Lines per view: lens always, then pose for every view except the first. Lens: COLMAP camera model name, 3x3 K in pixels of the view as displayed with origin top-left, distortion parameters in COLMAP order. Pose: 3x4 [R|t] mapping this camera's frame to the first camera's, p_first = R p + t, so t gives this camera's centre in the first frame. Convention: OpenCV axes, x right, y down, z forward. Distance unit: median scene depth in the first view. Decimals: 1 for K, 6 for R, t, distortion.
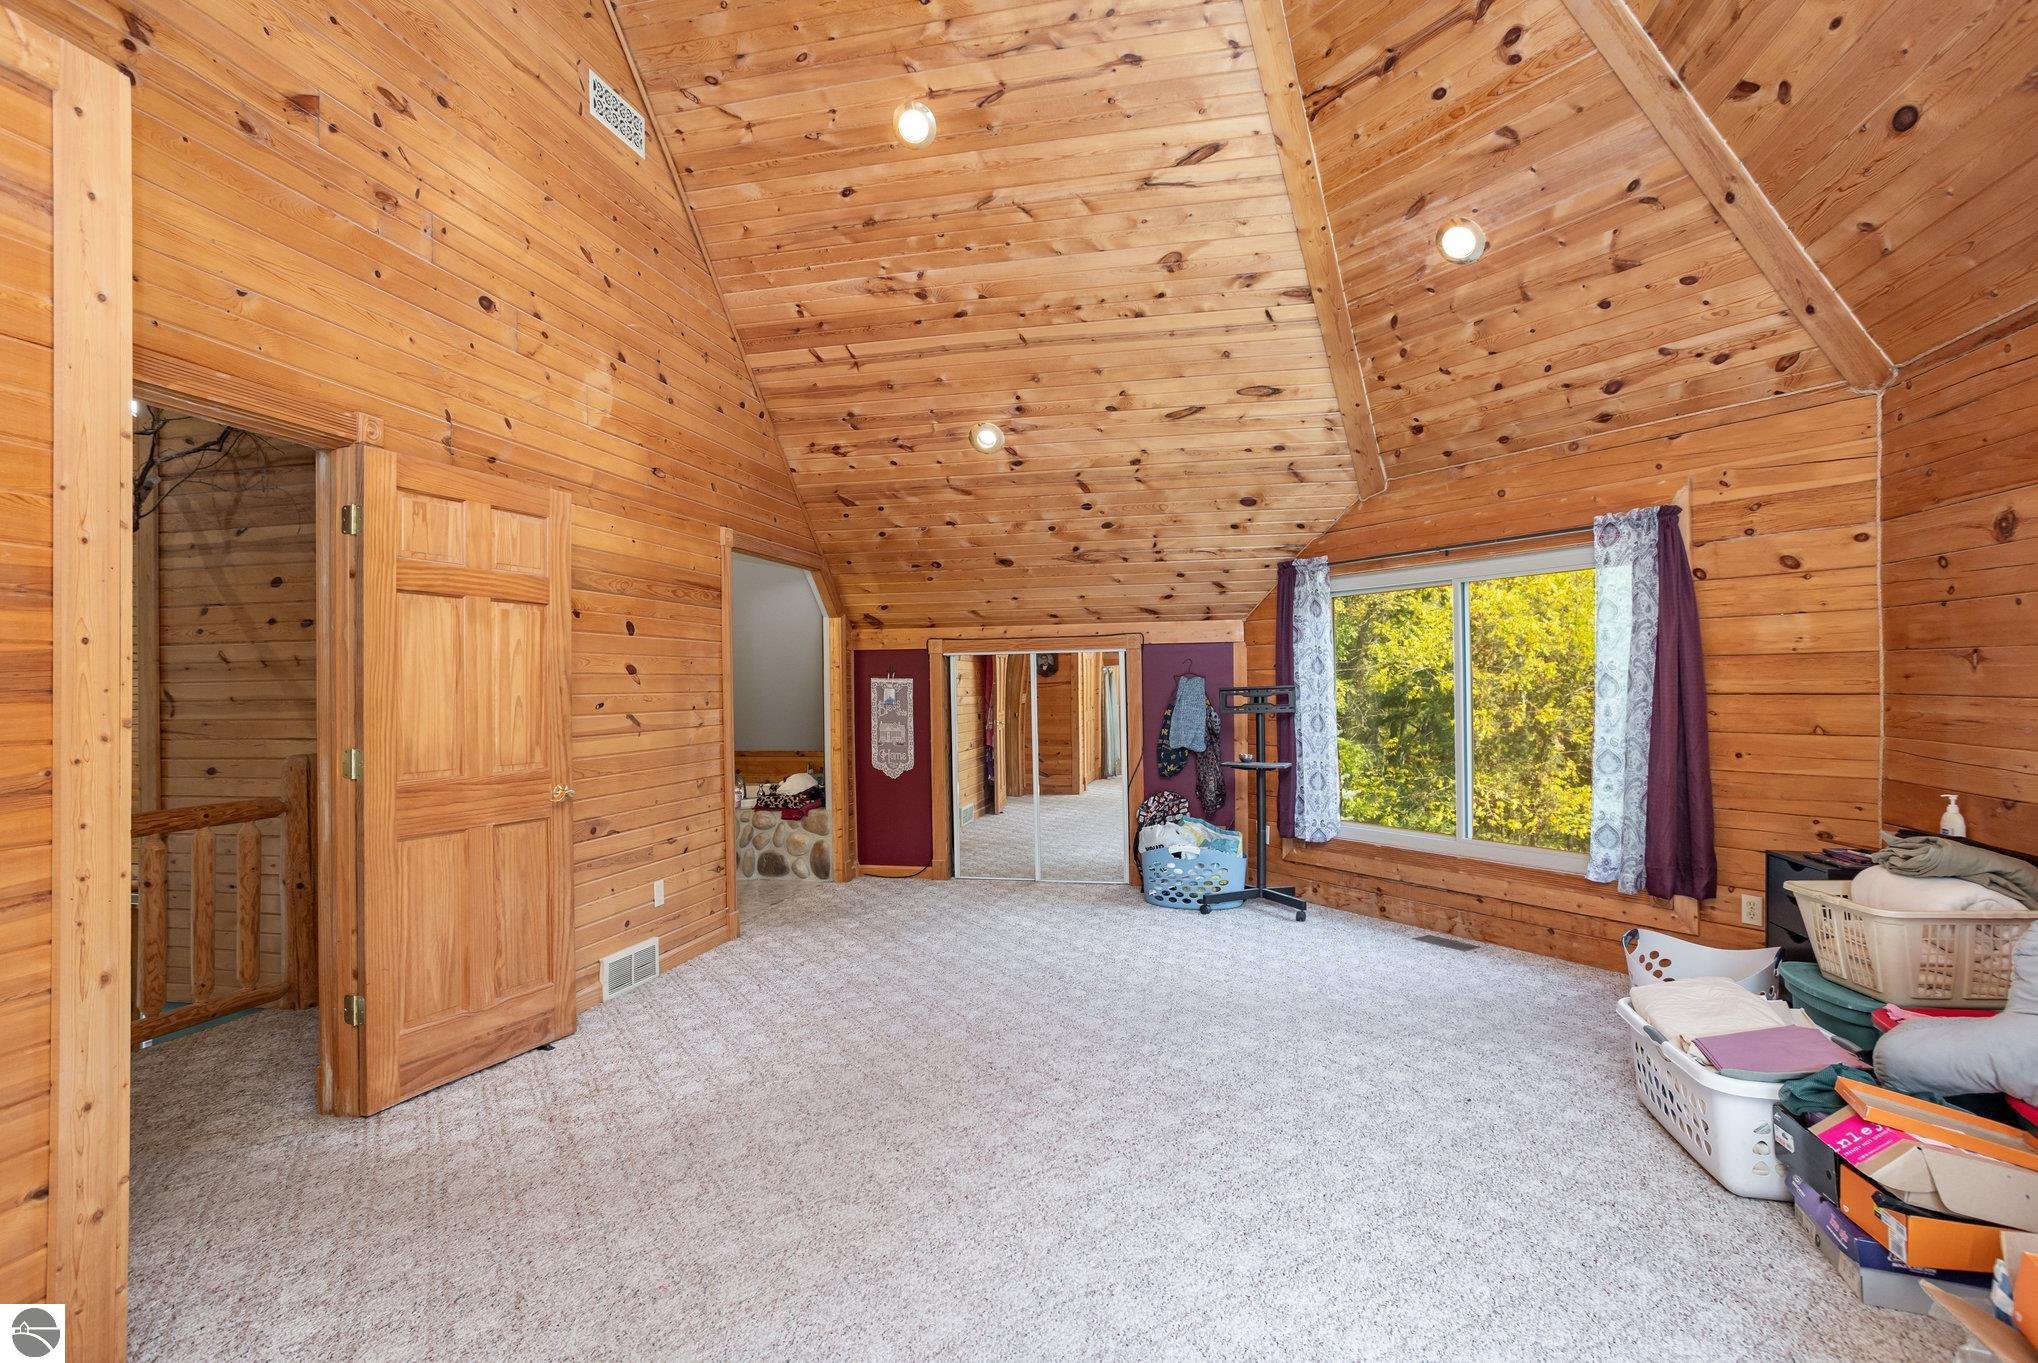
lens RADIAL K [[1006.1, 0, 1006.5], [0, 1006.1, 685.1], [0, 0, 1]] dist [-0.056111, 0.040500]
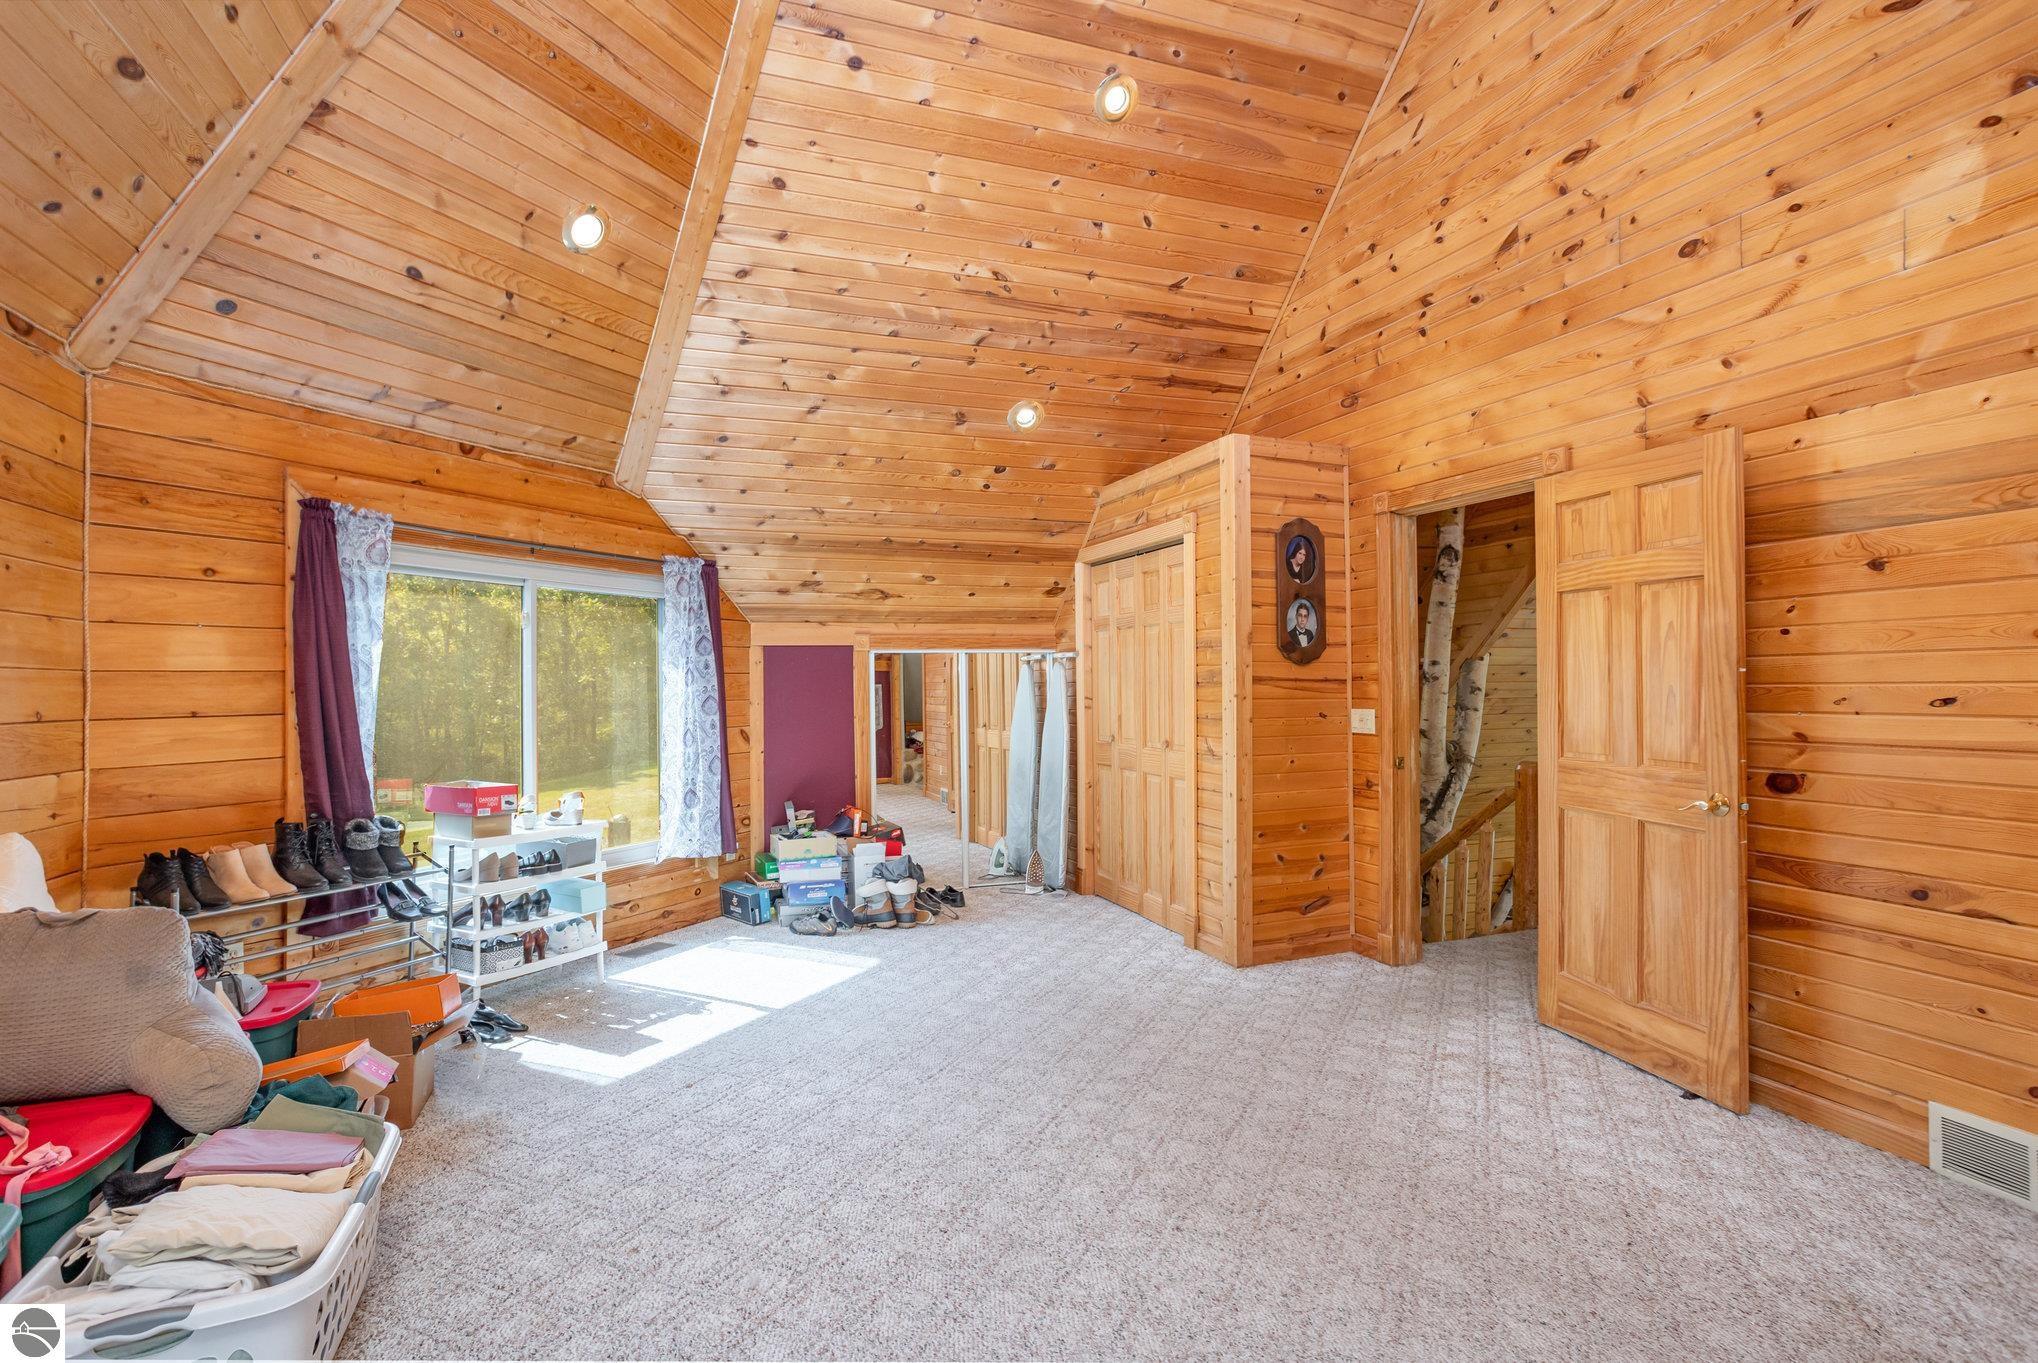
lens RADIAL K [[1006.1, 0, 1006.5], [0, 1006.1, 685.1], [0, 0, 1]] dist [-0.056111, 0.040500]
pose [[-0.828766, 0.019430, -0.559257, 0.506101], [0.018950, 0.999798, 0.006654, -0.005859], [0.559274, -0.005084, -0.828967, 1.408186]]
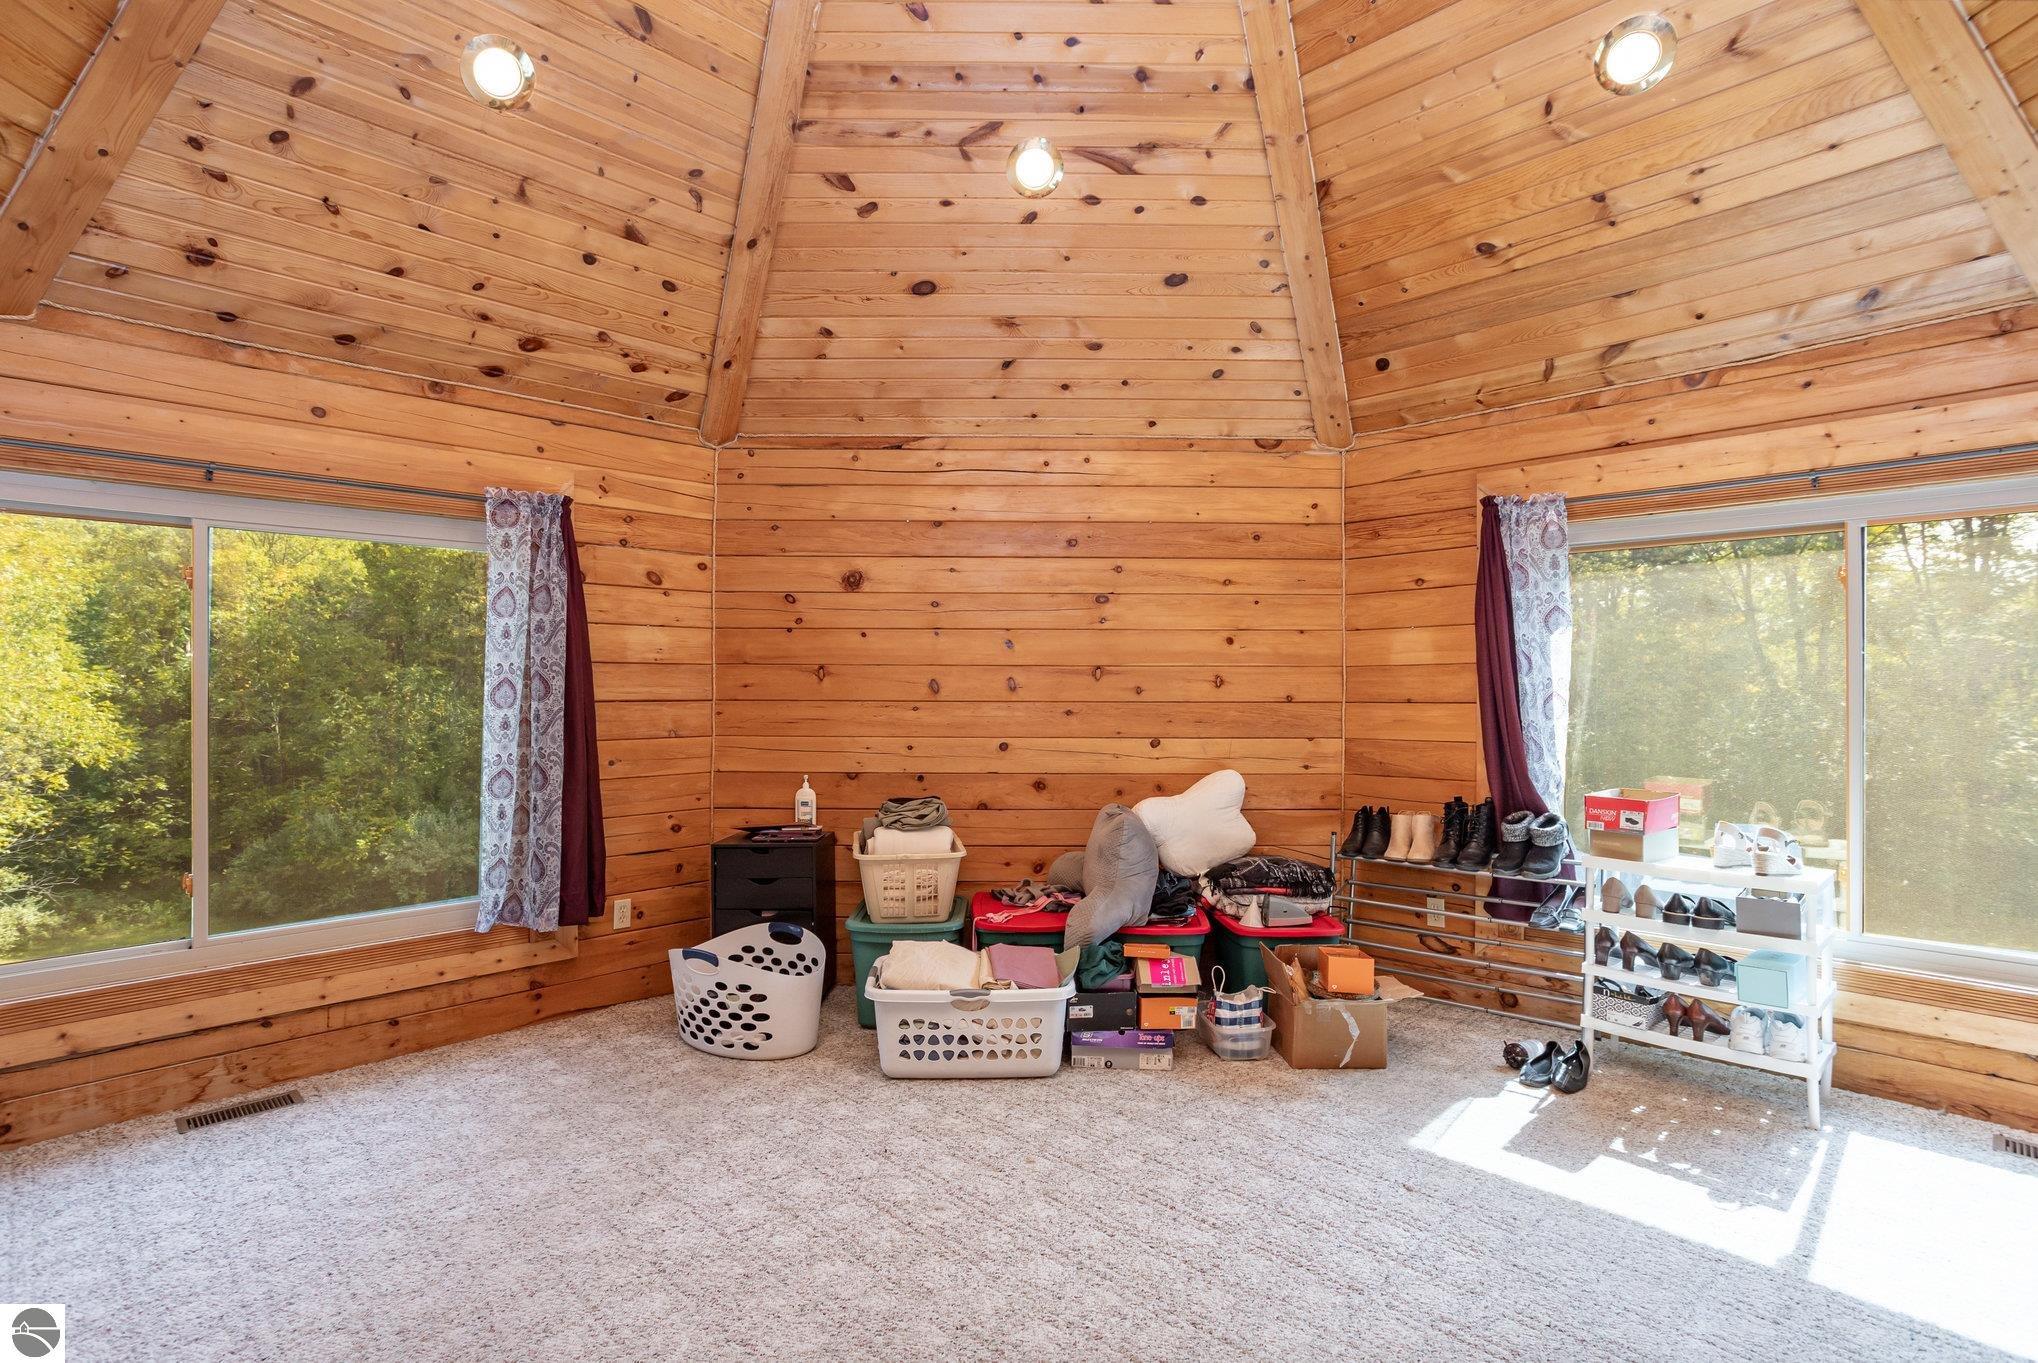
lens RADIAL K [[1006.1, 0, 1006.5], [0, 1006.1, 685.1], [0, 0, 1]] dist [-0.056111, 0.040500]
pose [[-0.251346, 0.016736, 0.967753, -0.368763], [0.005066, 0.999860, -0.015976, 0.011554], [-0.967884, 0.000887, -0.251395, 0.945776]]
